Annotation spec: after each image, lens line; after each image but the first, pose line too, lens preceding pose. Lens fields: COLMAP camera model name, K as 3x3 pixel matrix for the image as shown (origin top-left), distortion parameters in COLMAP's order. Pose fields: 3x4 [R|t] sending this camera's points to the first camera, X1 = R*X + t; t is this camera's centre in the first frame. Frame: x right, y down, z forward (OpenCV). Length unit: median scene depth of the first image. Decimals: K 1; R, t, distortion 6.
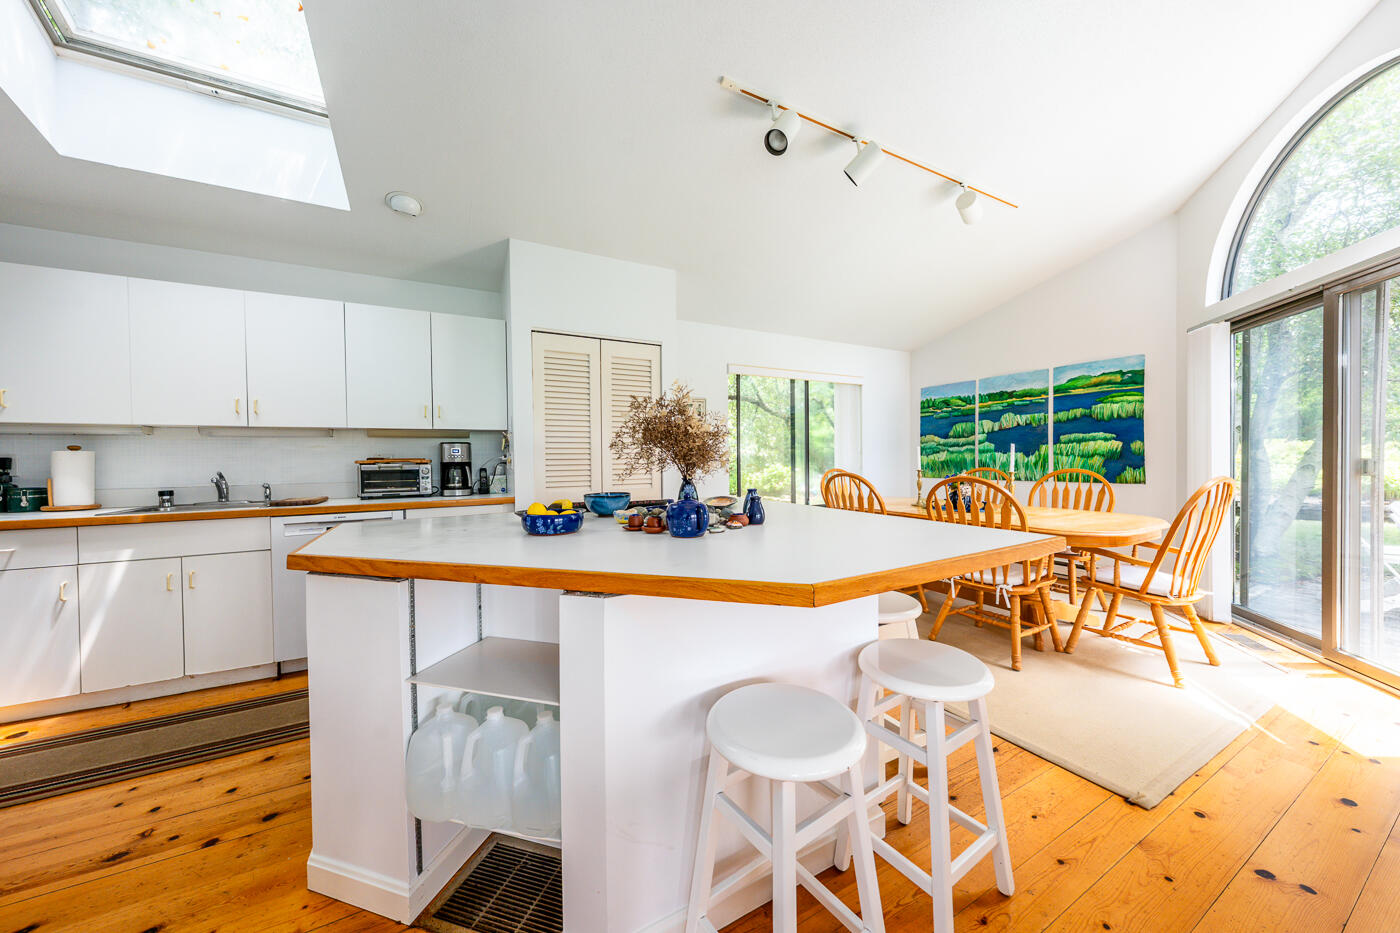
lens RADIAL K [[492.0, 0, 700.0], [0, 492.0, 466.5], [0, 0, 1]] dist [-0.000540, -0.000134]
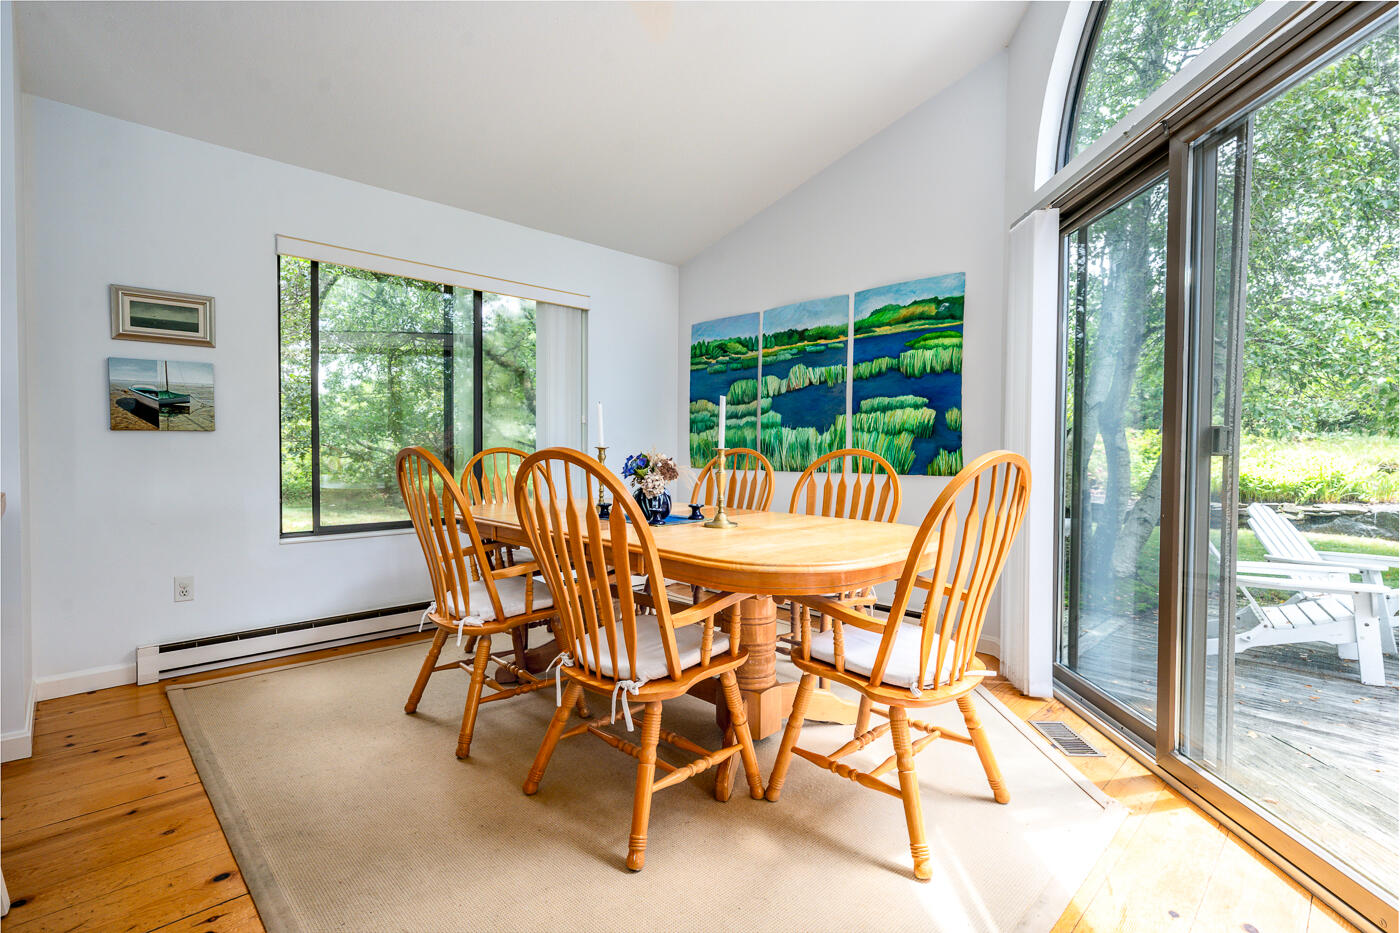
lens RADIAL K [[694.1, 0, 700.0], [0, 694.1, 466.5], [0, 0, 1]] dist [0.000094, 0.000001]
pose [[0.959358, 0.011602, 0.281953, 0.291601], [-0.013866, 0.999886, 0.006038, 0.020042], [-0.281850, -0.009702, 0.959409, 0.208274]]
